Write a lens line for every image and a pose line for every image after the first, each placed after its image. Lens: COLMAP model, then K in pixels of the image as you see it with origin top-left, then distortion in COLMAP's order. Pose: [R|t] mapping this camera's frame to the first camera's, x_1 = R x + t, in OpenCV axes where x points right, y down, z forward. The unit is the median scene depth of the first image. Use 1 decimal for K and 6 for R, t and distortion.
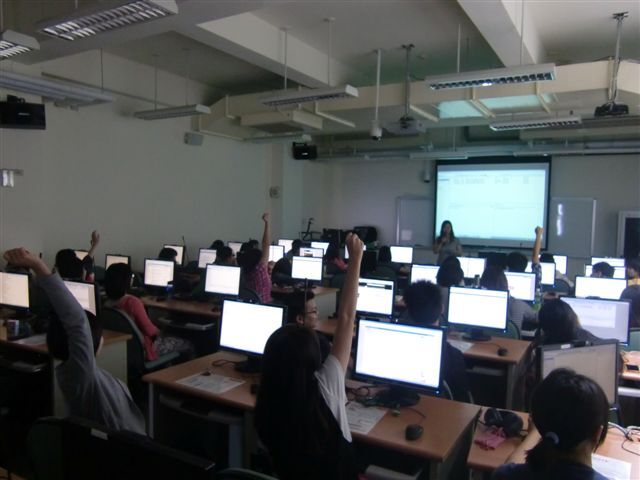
lens RADIAL K [[514.3, 0, 320.8], [0, 514.3, 242.9], [0, 0, 1]] dist [-0.093709, 0.090635]
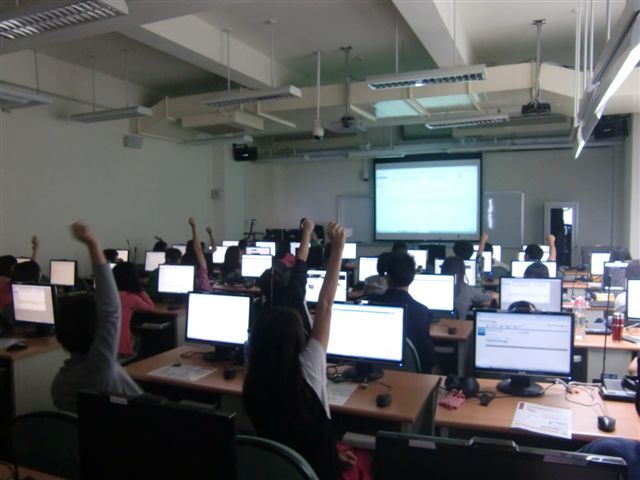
lens RADIAL K [[514.3, 0, 320.8], [0, 514.3, 242.9], [0, 0, 1]] dist [-0.093709, 0.090635]
pose [[0.991907, -0.036990, 0.121461, -0.017838], [0.037537, 0.999293, -0.002216, 0.008350], [-0.121293, 0.006758, 0.992594, -0.017817]]
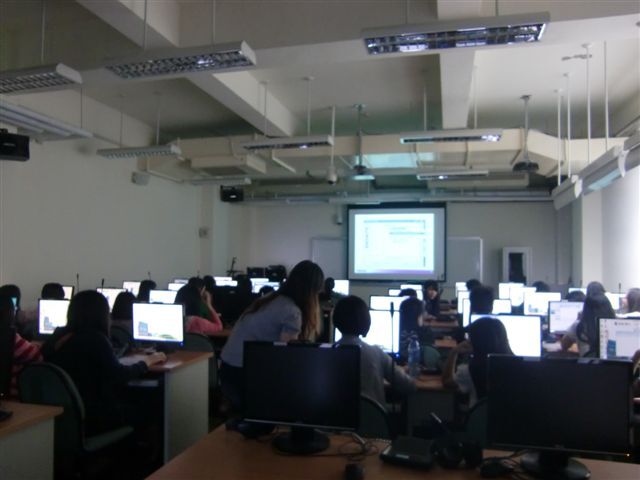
lens RADIAL K [[496.5, 0, 319.5], [0, 496.5, 243.3], [0, 0, 1]] dist [-0.107534, 0.088520]
pose [[0.960286, -0.000719, 0.279017, -0.199788], [0.025588, 0.996010, -0.085500, 0.020496], [-0.277842, 0.089244, 0.956472, -0.029639]]
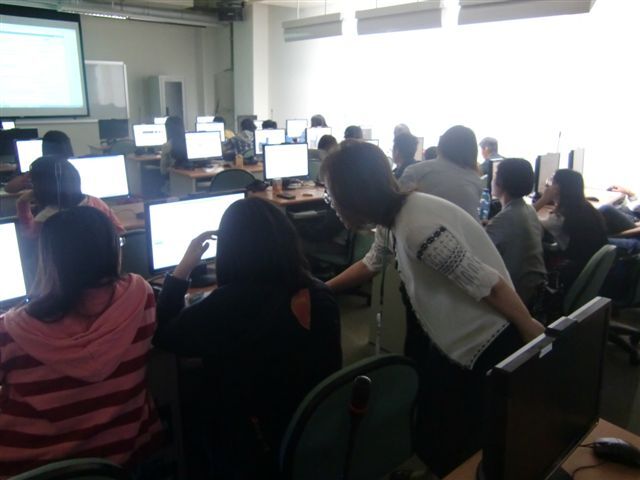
lens RADIAL K [[496.5, 0, 319.5], [0, 496.5, 243.3], [0, 0, 1]] dist [-0.107534, 0.088520]
pose [[0.333821, -0.291419, 0.896459, -0.427130], [0.037555, 0.954369, 0.296260, -0.016321], [-0.941888, -0.065231, 0.329533, 0.312789]]
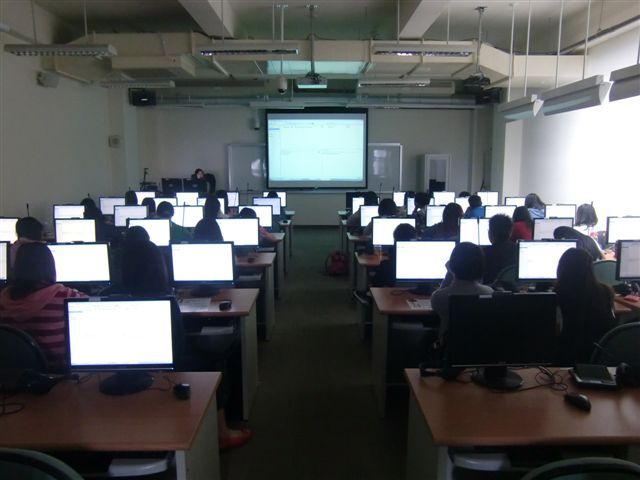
lens RADIAL K [[514.3, 0, 320.8], [0, 514.3, 242.9], [0, 0, 1]] dist [-0.093709, 0.090635]
pose [[0.854775, -0.105457, 0.508172, -0.351663], [0.049154, 0.991187, 0.123014, -0.015451], [-0.516666, -0.080170, 0.852425, 0.023667]]
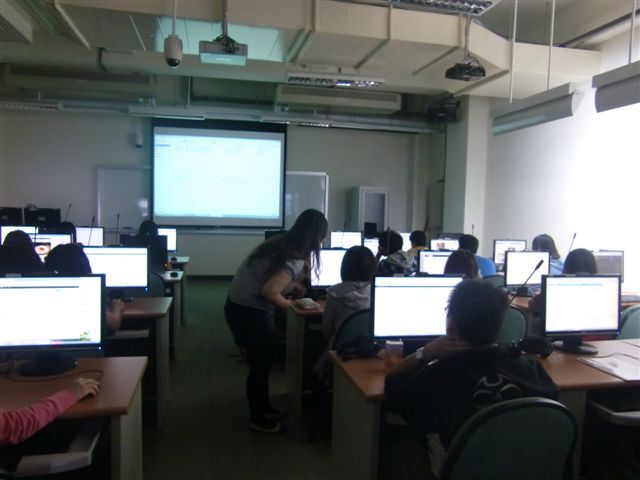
lens RADIAL K [[514.3, 0, 320.8], [0, 514.3, 242.9], [0, 0, 1]] dist [-0.093709, 0.090635]
pose [[0.731530, -0.048296, 0.680096, -0.184821], [0.026793, 0.998754, 0.042105, 0.004063], [-0.681282, -0.012579, 0.731913, 0.346075]]
